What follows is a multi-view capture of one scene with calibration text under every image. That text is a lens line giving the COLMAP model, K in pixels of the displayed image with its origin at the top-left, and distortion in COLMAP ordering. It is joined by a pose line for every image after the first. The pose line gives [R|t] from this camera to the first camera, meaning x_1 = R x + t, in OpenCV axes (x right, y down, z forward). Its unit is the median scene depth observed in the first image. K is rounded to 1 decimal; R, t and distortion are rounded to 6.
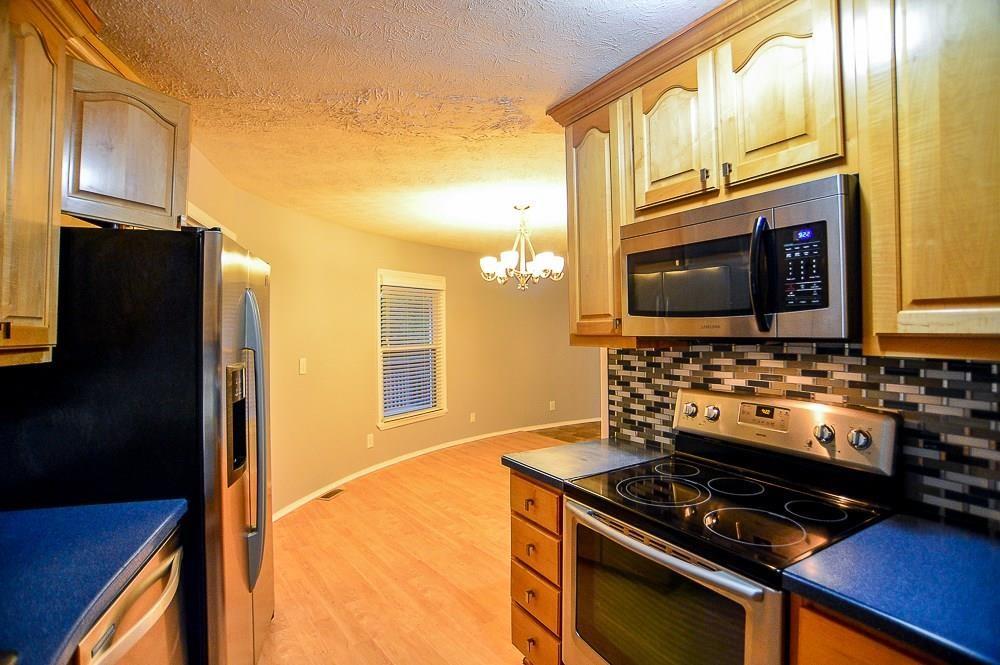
lens RADIAL K [[505.4, 0, 500.1], [0, 505.4, 329.7], [0, 0, 1]] dist [-0.042804, 0.005092]
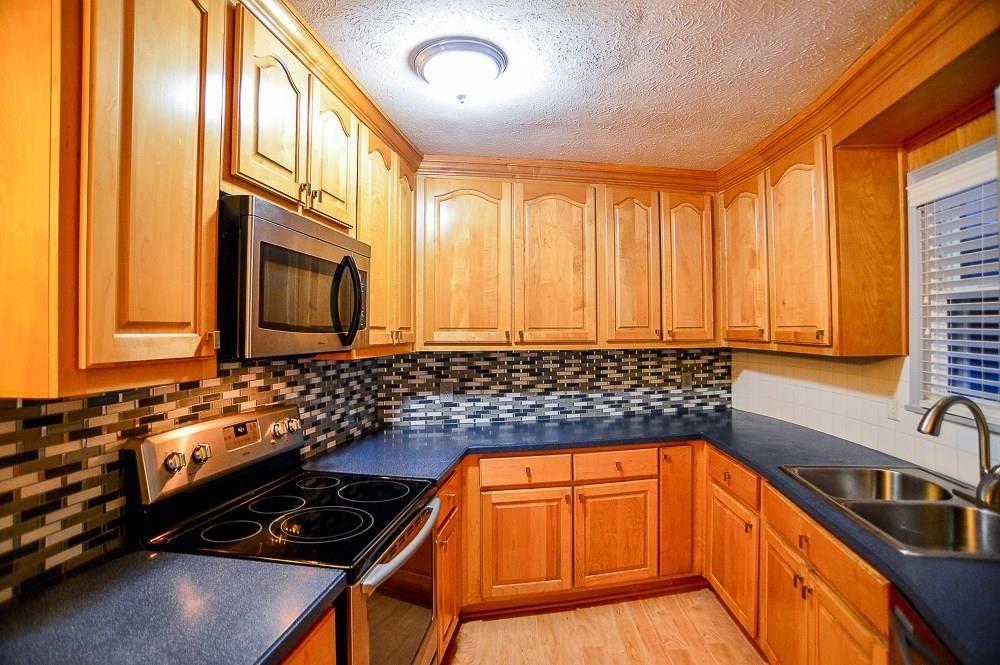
lens RADIAL K [[505.4, 0, 499.1], [0, 505.4, 328.7], [0, 0, 1]] dist [-0.042804, 0.005092]
pose [[-0.781170, 0.012835, 0.624186, -0.469760], [0.006358, 0.999900, -0.012605, -0.017938], [-0.624286, -0.005878, -0.781174, 1.434964]]
